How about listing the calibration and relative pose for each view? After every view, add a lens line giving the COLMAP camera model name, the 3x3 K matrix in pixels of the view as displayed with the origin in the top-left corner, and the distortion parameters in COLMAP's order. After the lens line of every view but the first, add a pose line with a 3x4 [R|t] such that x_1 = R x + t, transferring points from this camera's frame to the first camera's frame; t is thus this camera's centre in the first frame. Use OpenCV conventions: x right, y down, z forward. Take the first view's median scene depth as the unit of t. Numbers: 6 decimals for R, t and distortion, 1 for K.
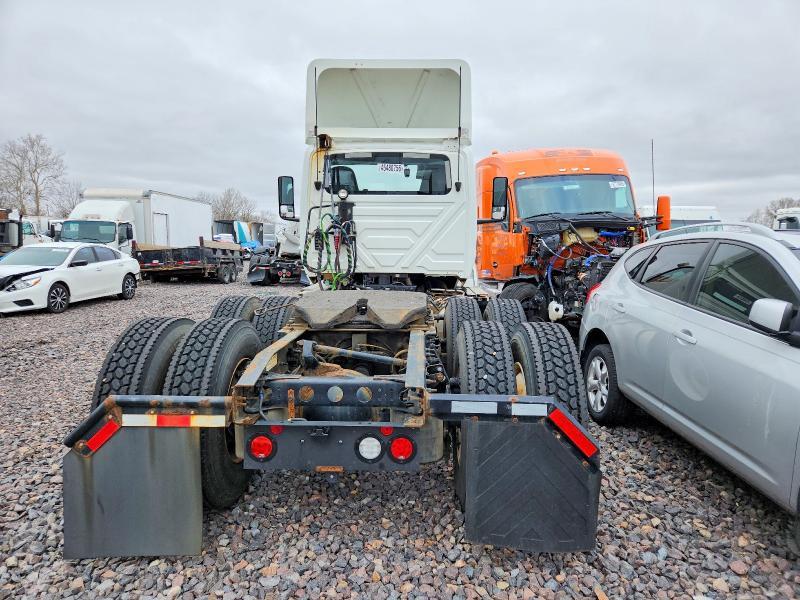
lens RADIAL K [[581.1, 0, 393.6], [0, 581.1, 314.0], [0, 0, 1]] dist [0.056605, -0.026885]
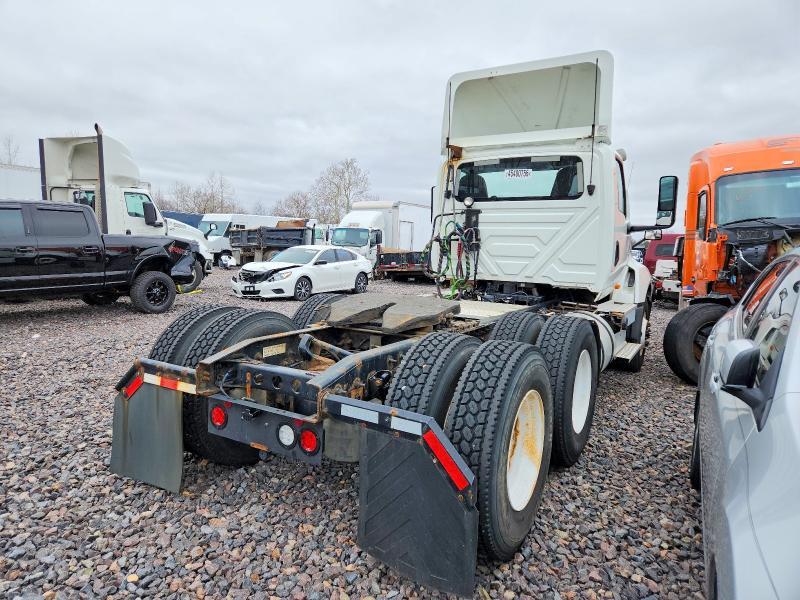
lens RADIAL K [[581.1, 0, 396.6], [0, 581.1, 301.0], [0, 0, 1]] dist [0.056605, -0.026885]
pose [[0.840810, 0.070354, -0.536739, 0.359608], [-0.087273, 0.996165, -0.006141, -0.016451], [0.534249, 0.052006, 0.843726, 0.087403]]
